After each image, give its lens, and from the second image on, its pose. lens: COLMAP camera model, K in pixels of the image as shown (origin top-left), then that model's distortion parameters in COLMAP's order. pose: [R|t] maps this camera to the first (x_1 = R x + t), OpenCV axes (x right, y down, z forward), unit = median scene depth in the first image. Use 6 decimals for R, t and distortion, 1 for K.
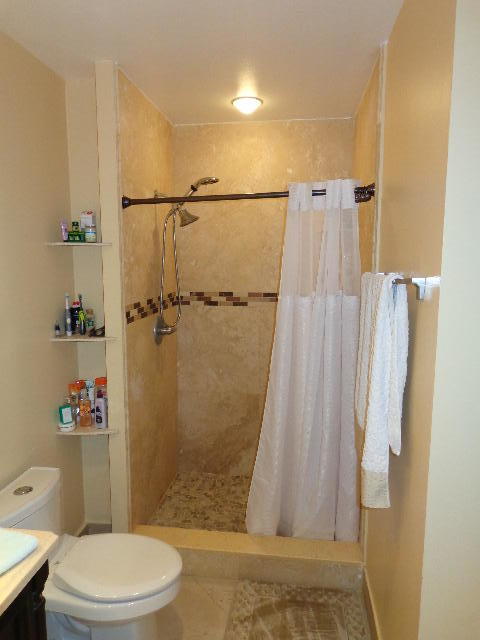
lens RADIAL K [[446.2, 0, 240.0], [0, 446.2, 320.0], [0, 0, 1]] dist [-0.008424, 0.021083]
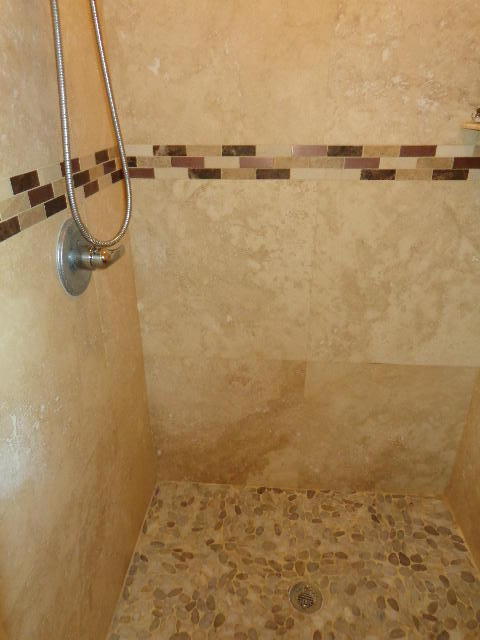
lens RADIAL K [[446.2, 0, 240.0], [0, 446.2, 320.0], [0, 0, 1]] dist [-0.008424, 0.021083]
pose [[0.998249, -0.033353, 0.048849, -0.055942], [0.016436, 0.949745, 0.312593, -0.036900], [-0.056820, -0.311243, 0.948630, 0.546833]]
